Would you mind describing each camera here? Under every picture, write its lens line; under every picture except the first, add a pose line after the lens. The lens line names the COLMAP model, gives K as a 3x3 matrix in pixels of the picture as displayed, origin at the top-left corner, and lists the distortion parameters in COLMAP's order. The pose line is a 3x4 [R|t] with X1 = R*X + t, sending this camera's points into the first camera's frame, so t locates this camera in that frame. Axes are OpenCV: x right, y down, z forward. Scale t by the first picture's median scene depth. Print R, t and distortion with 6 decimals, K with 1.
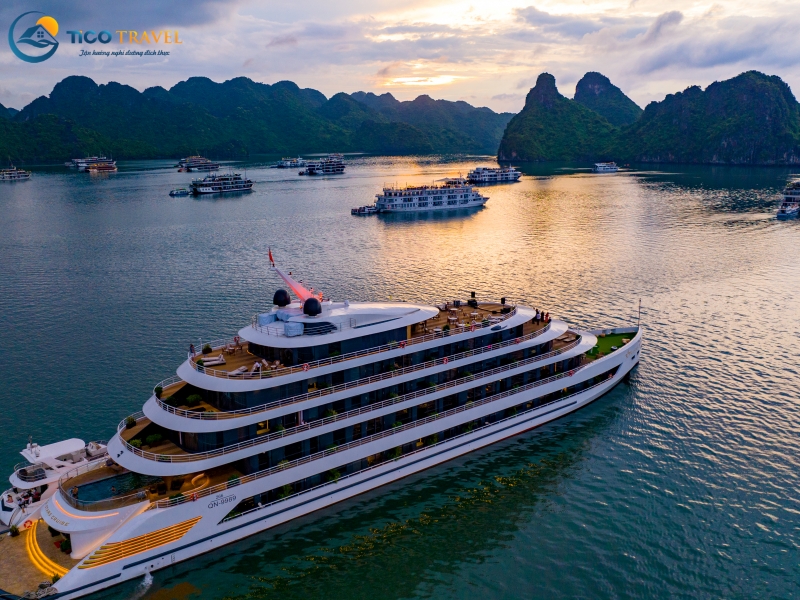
lens RADIAL K [[742.0, 0, 397.9], [0, 742.0, 300.1], [0, 0, 1]] dist [-0.003906, -0.058166]
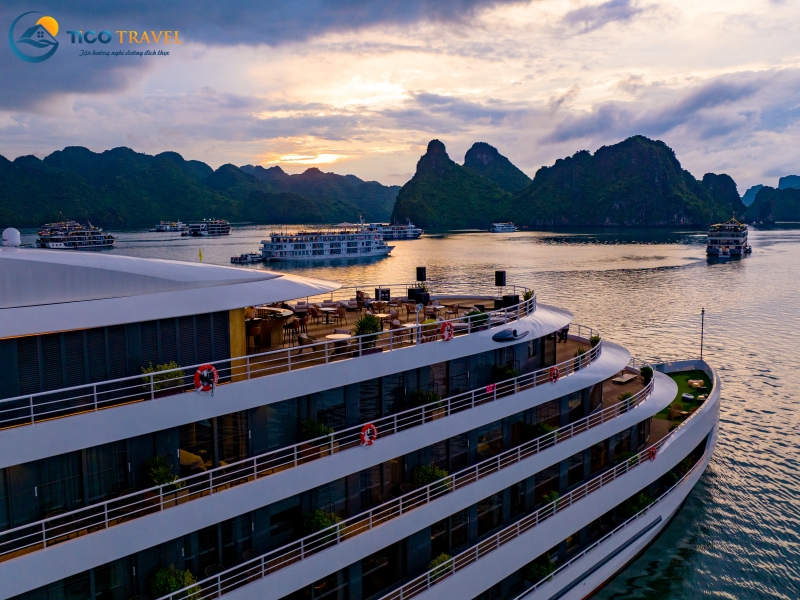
lens RADIAL K [[742.0, 0, 397.9], [0, 742.0, 300.1], [0, 0, 1]] dist [-0.003906, -0.058166]
pose [[0.989257, -0.017135, 0.145182, 0.000104], [0.031599, 0.994693, -0.097914, 0.003996], [-0.142733, 0.101450, 0.984548, 0.055568]]
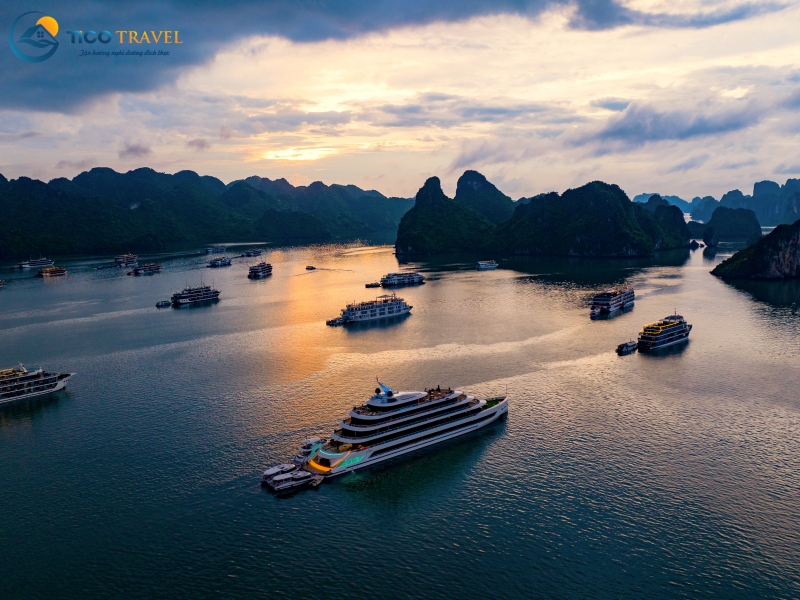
lens RADIAL K [[749.5, 0, 384.0], [0, 749.5, 298.8], [0, 0, 1]] dist [-0.000942, -0.111411]
pose [[0.991009, -0.029931, 0.130405, -0.042704], [0.042212, 0.994821, -0.092460, -0.008925], [-0.126963, 0.097133, 0.987140, -0.167734]]
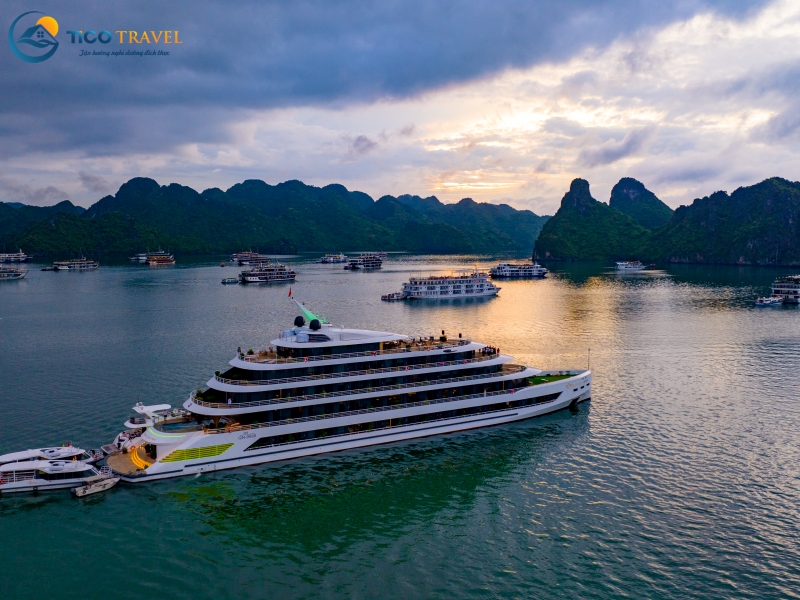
lens RADIAL K [[742.0, 0, 397.9], [0, 742.0, 300.1], [0, 0, 1]] dist [-0.003906, -0.058166]
pose [[0.997985, 0.016183, -0.061354, 0.011564], [-0.024177, 0.990972, -0.131872, 0.011180], [0.058666, 0.133090, 0.989366, -0.038840]]
